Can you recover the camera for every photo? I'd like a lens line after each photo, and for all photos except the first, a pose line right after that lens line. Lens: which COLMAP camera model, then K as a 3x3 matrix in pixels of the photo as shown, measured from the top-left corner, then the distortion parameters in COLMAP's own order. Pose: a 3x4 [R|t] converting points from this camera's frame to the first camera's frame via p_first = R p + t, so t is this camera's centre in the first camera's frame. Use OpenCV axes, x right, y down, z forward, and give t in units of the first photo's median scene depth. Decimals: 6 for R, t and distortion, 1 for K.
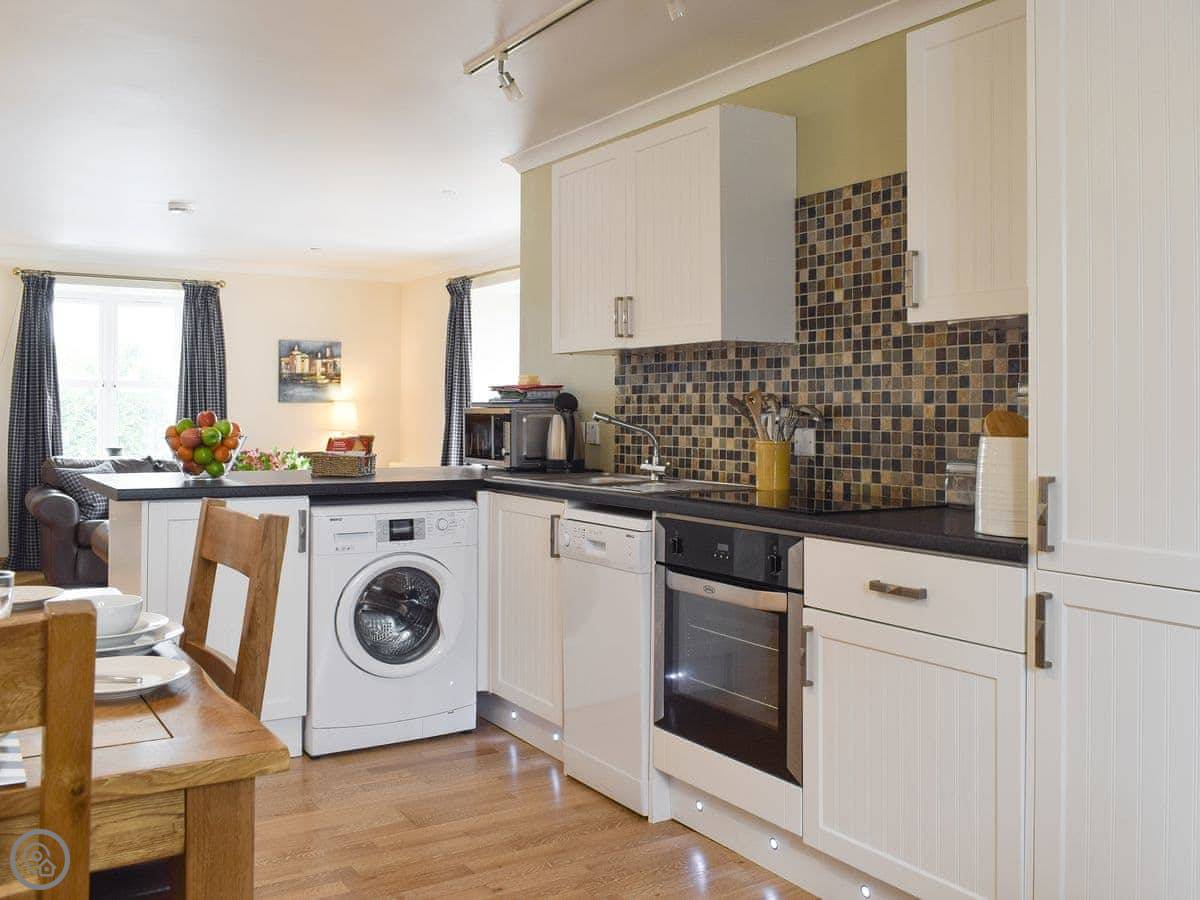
lens RADIAL K [[1129.1, 0, 600.0], [0, 1129.1, 450.0], [0, 0, 1]] dist [0.005212, 0.002603]
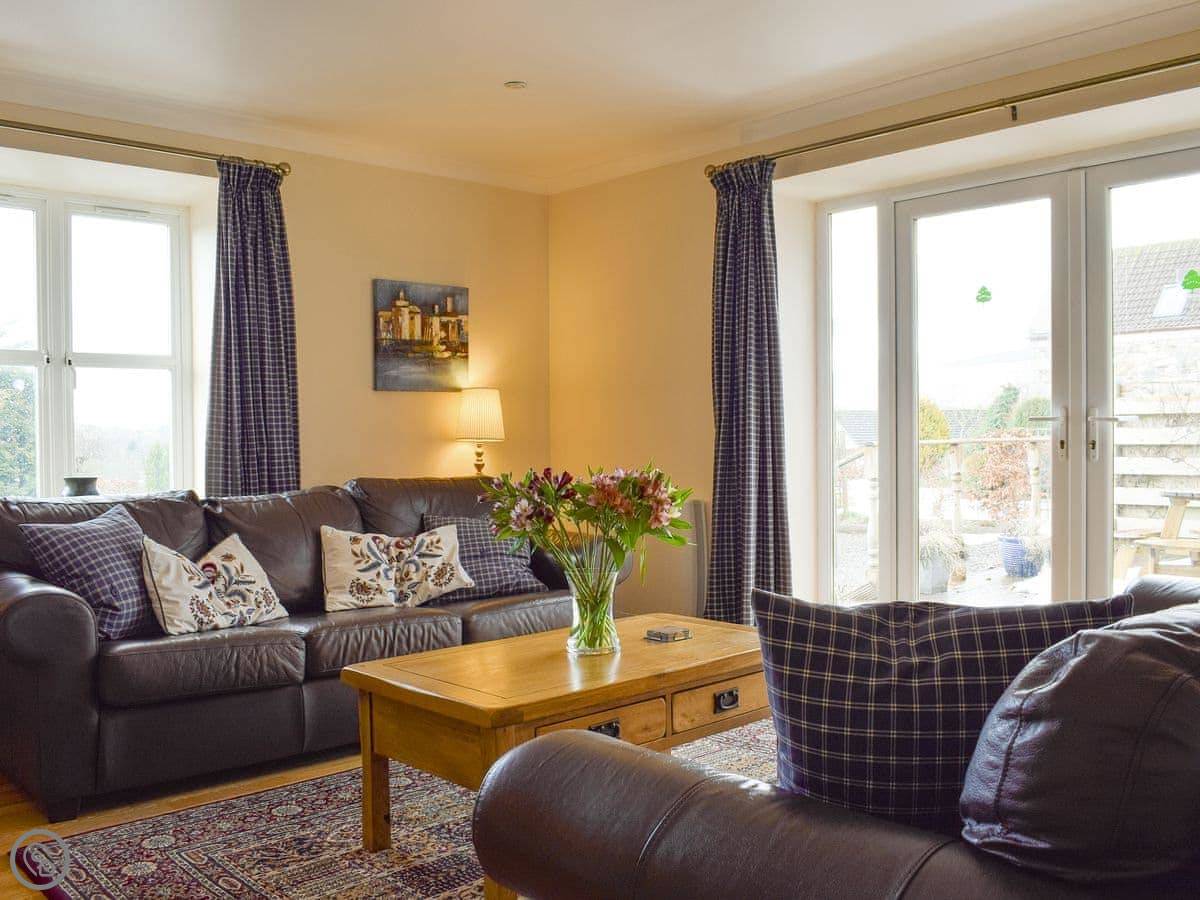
lens RADIAL K [[1129.1, 0, 600.0], [0, 1129.1, 450.0], [0, 0, 1]] dist [0.005212, 0.002603]
pose [[0.982067, -0.016246, 0.187833, -0.278024], [0.020631, 0.999558, -0.021411, 0.001424], [-0.187402, 0.024902, 0.981968, 0.427396]]
